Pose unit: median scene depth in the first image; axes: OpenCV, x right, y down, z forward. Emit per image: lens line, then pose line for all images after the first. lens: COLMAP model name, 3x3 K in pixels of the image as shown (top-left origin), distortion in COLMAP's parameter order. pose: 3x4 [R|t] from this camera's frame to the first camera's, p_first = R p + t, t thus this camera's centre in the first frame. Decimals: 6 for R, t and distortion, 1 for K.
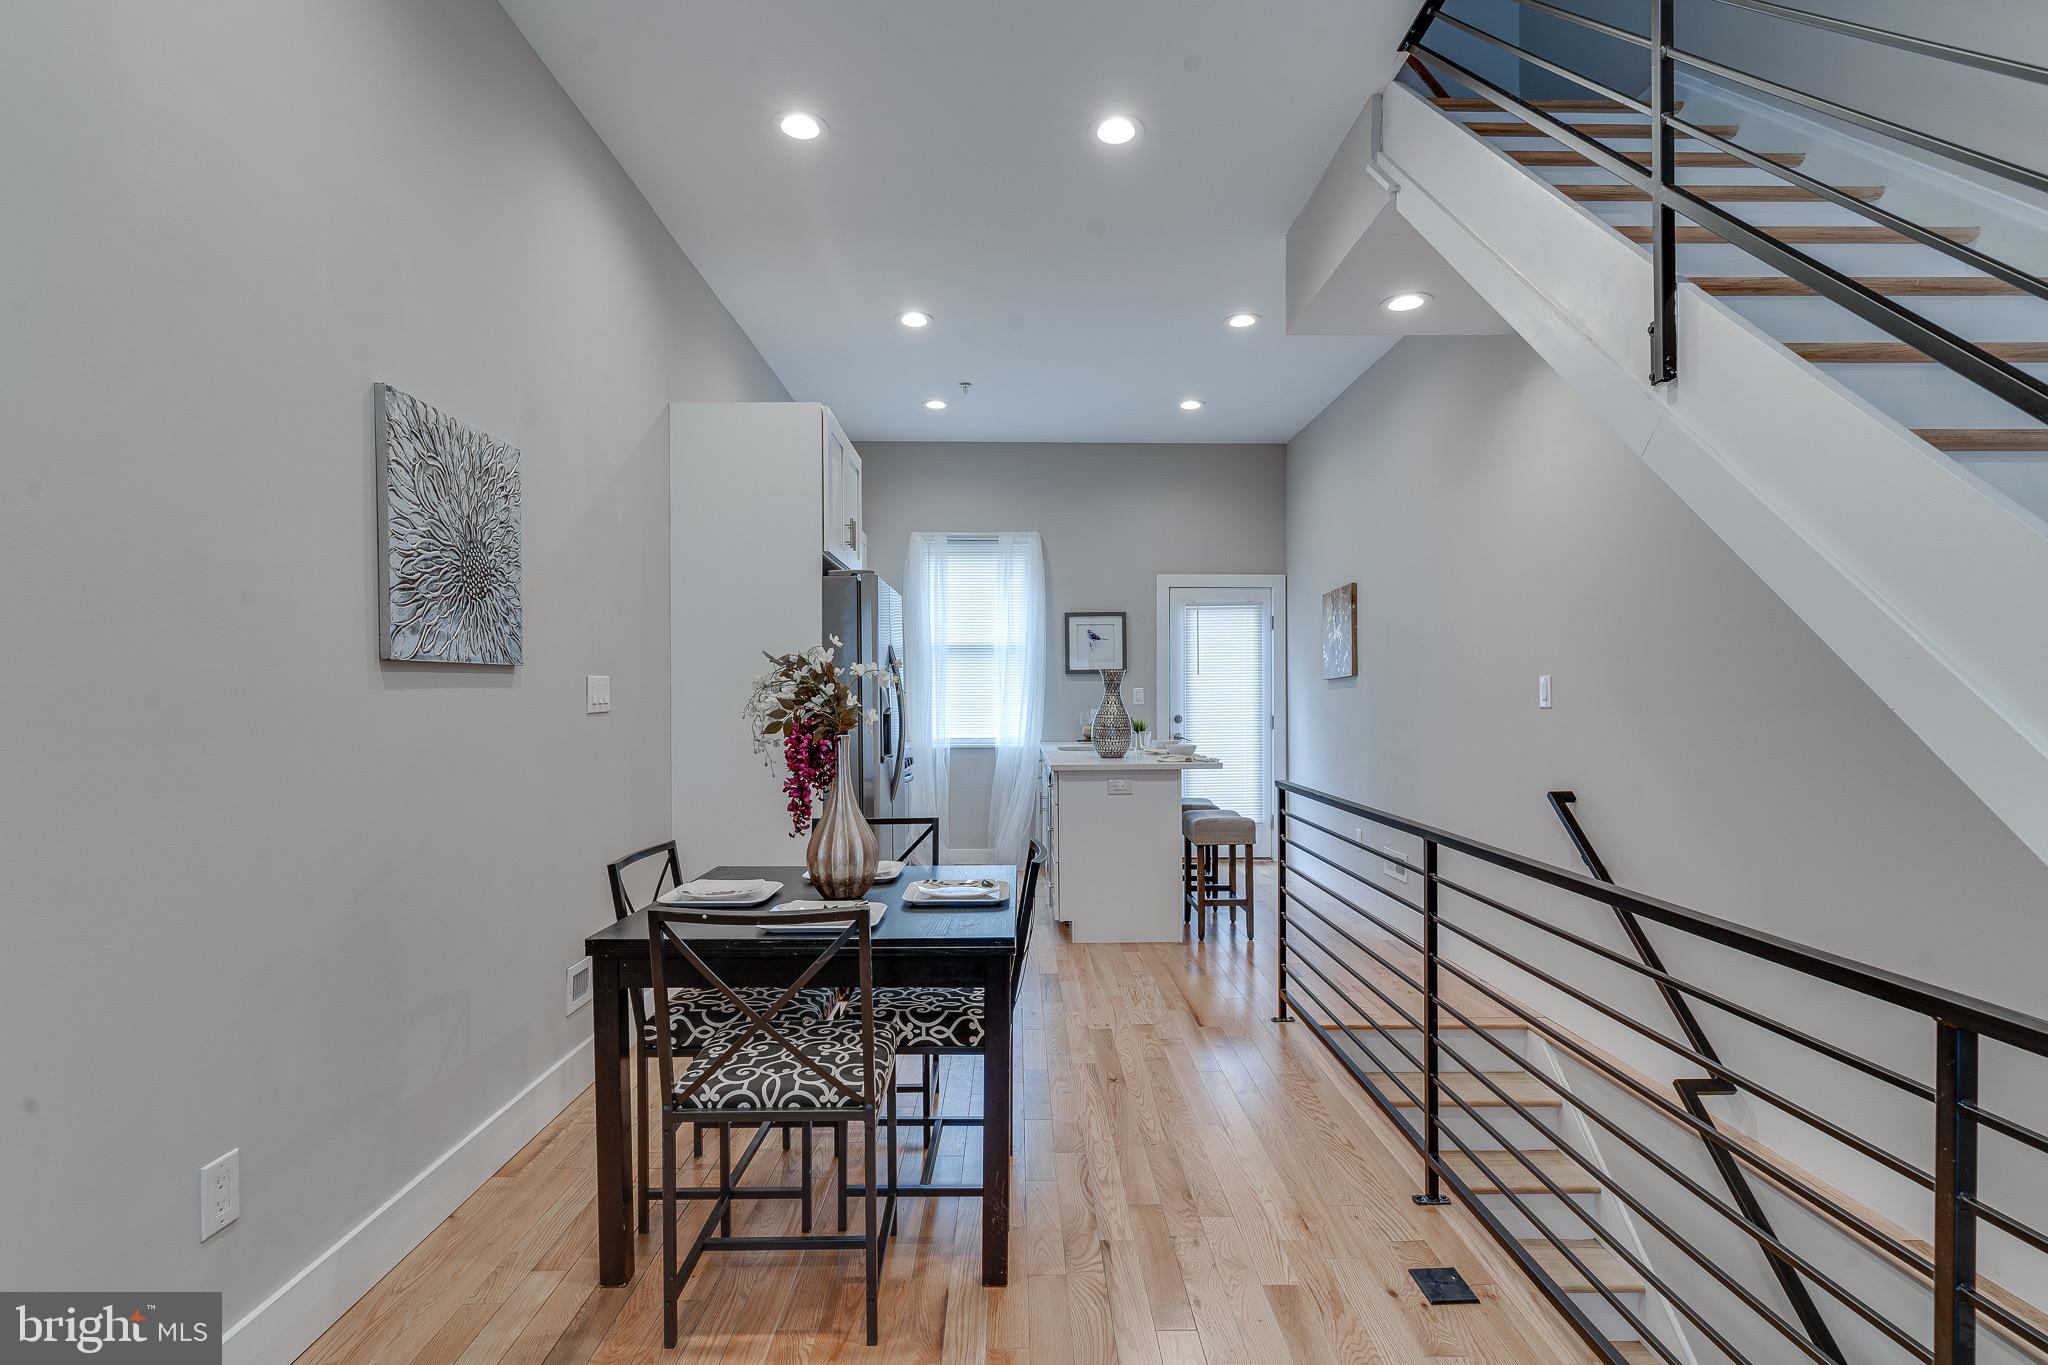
lens RADIAL K [[989.1, 0, 1025.9], [0, 989.1, 694.6], [0, 0, 1]] dist [0.003017, 0.000137]
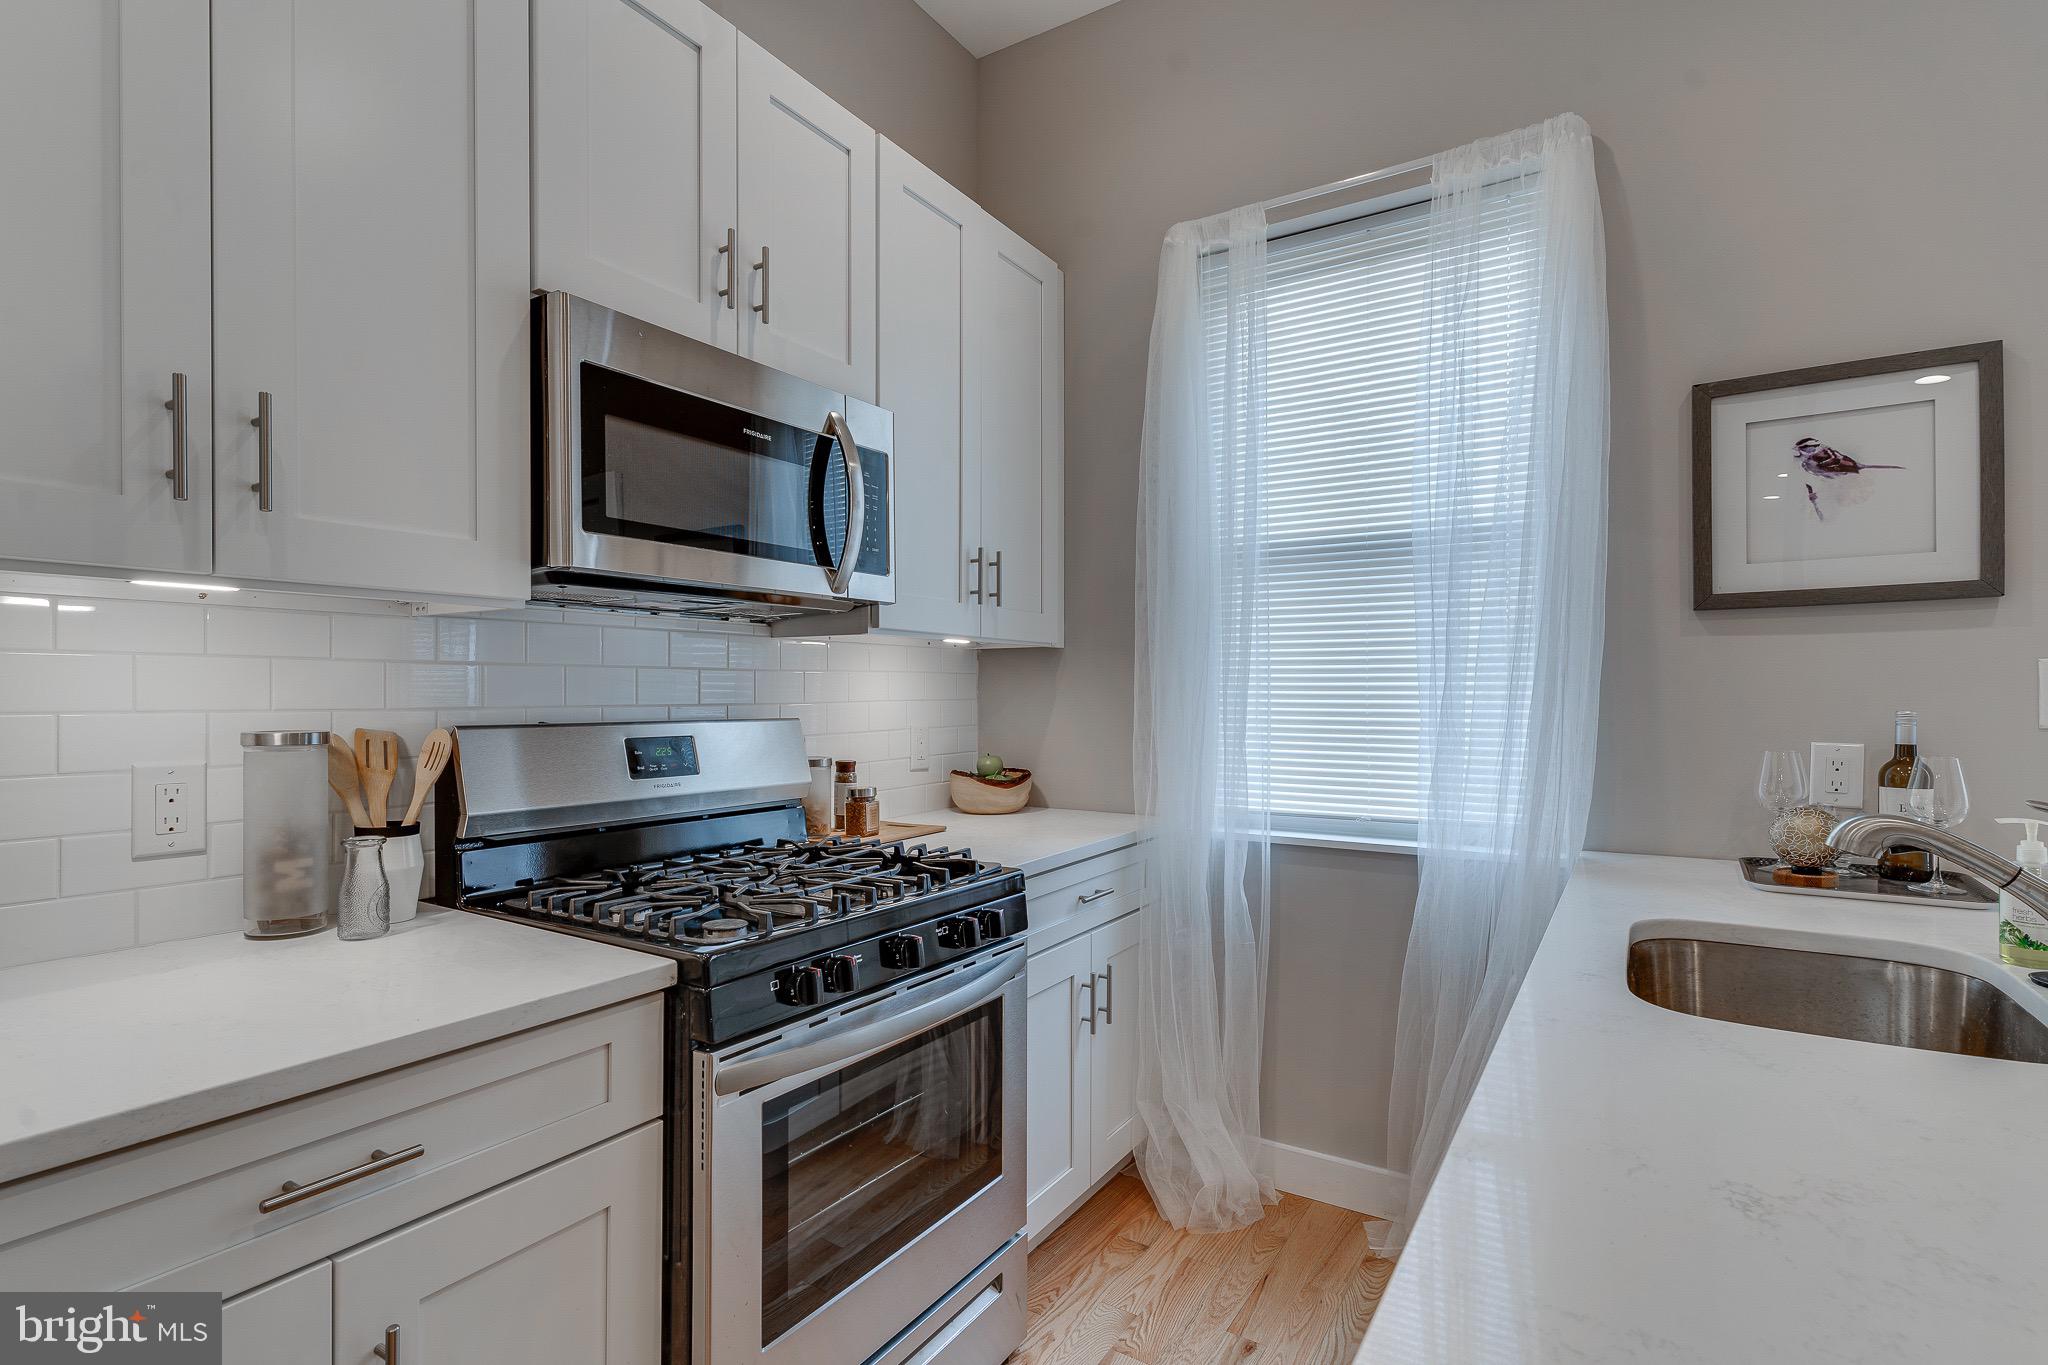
lens RADIAL K [[989.1, 0, 1025.9], [0, 989.1, 694.6], [0, 0, 1]] dist [0.003017, 0.000137]
pose [[0.837798, 0.003168, -0.545972, 0.104533], [-0.003109, 0.999995, 0.001032, 0.008295], [0.545972, 0.000833, 0.837803, 2.015679]]
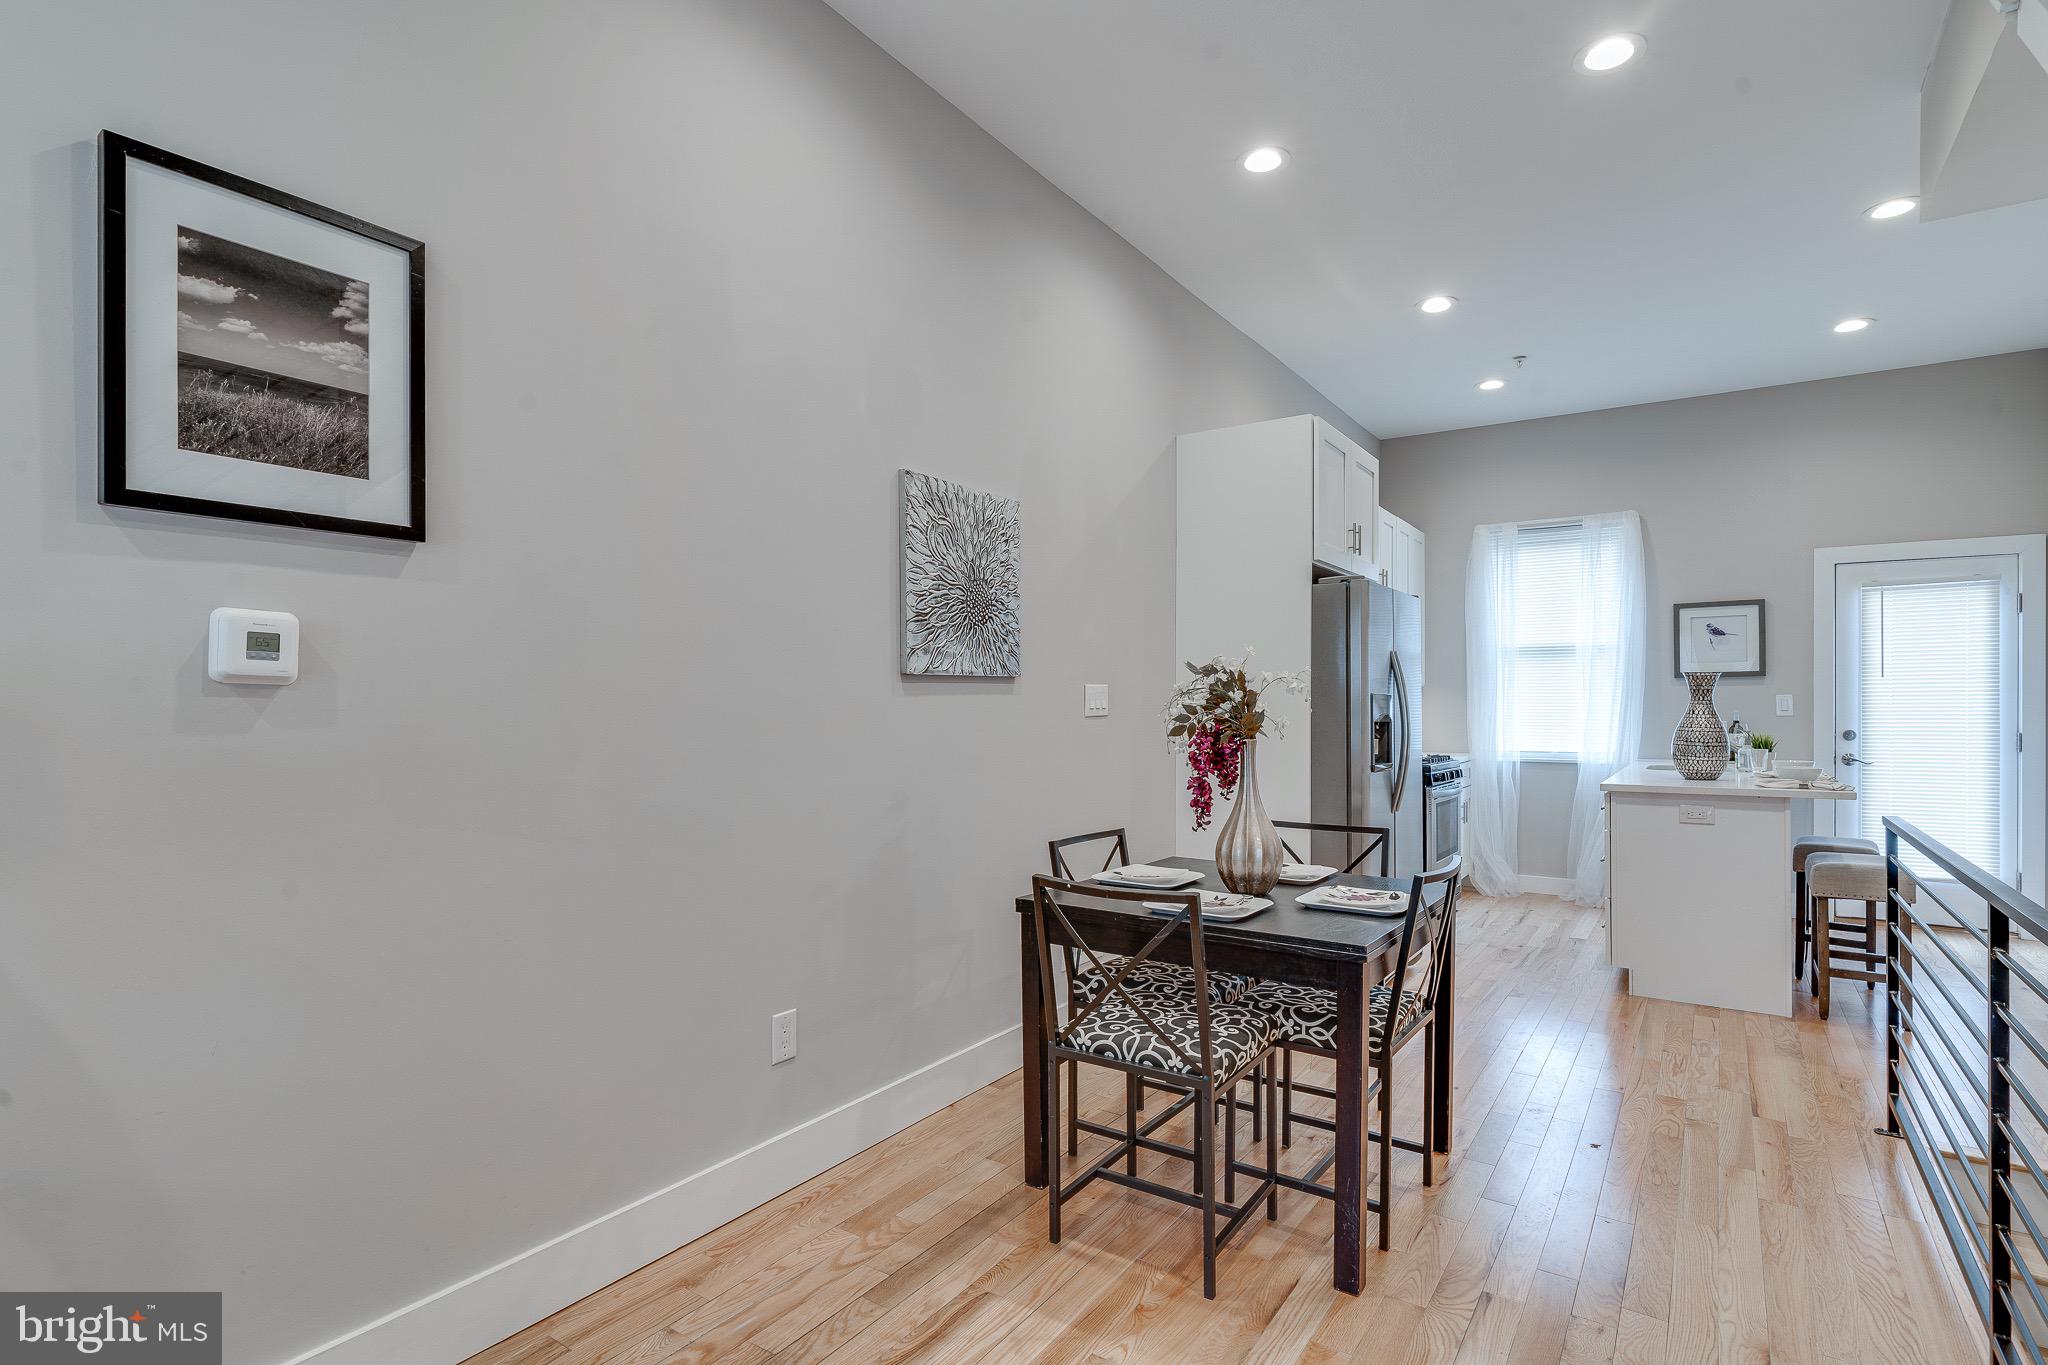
lens RADIAL K [[1013.8, 0, 1029.4], [0, 1013.8, 691.7], [0, 0, 1]] dist [0.003051, 0.001020]
pose [[0.818260, -0.002443, -0.574844, 0.260483], [-0.003192, 0.999956, -0.008793, 0.000195], [0.574840, 0.009030, 0.818216, -0.025661]]
